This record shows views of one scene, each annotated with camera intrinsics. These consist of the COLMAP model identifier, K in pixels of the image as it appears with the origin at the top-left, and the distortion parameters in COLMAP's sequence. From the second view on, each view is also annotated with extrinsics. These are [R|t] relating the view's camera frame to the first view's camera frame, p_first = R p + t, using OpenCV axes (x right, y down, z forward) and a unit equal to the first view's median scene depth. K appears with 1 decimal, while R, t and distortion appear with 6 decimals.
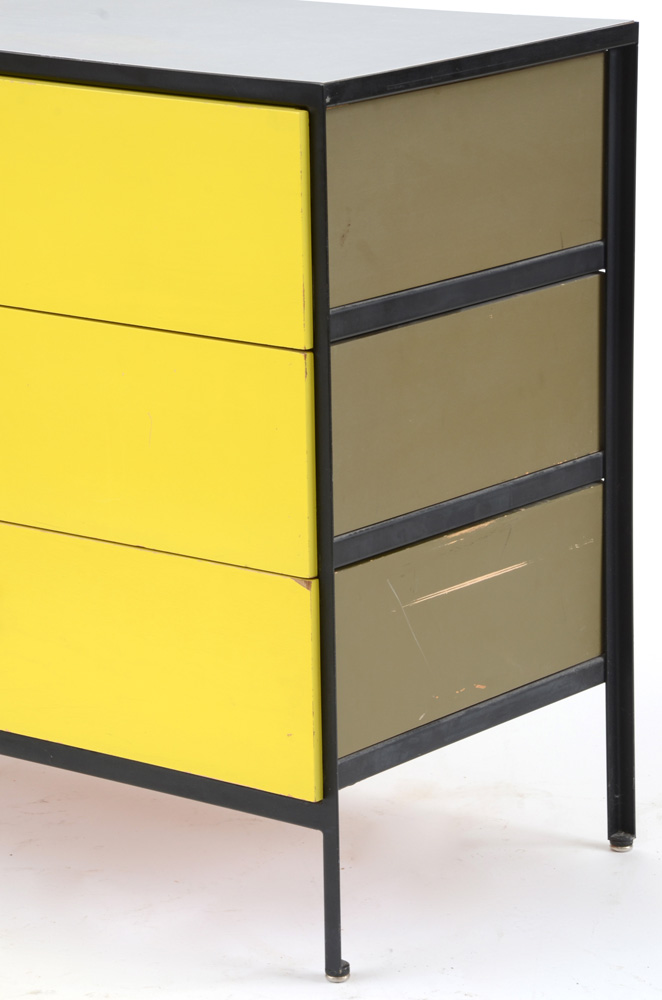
lens RADIAL K [[3787.6, 0, 331.6], [0, 3787.6, 520.0], [0, 0, 1]] dist [1.015899, 1.738300]
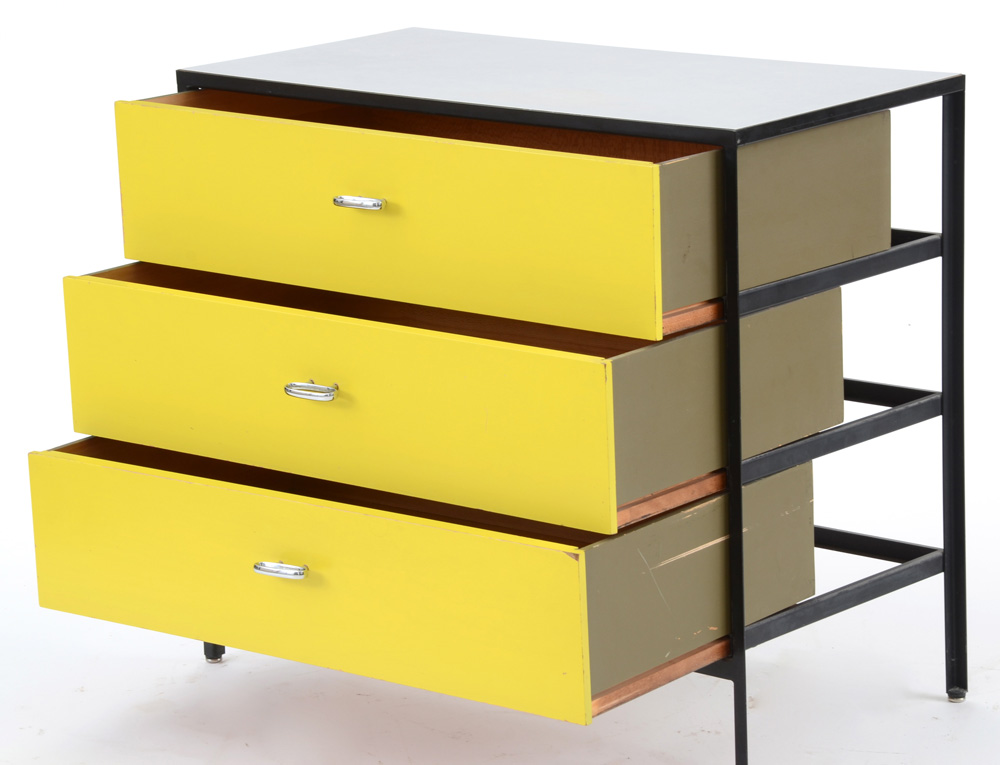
lens RADIAL K [[3851.6, 0, 500.0], [0, 3851.6, 382.5], [0, 0, 1]] dist [0.667899, 0.673671]
pose [[0.999473, -0.004377, -0.032159, -0.038456], [0.003897, 0.999880, -0.014964, -0.002905], [0.032221, 0.014830, 0.999371, -0.349644]]
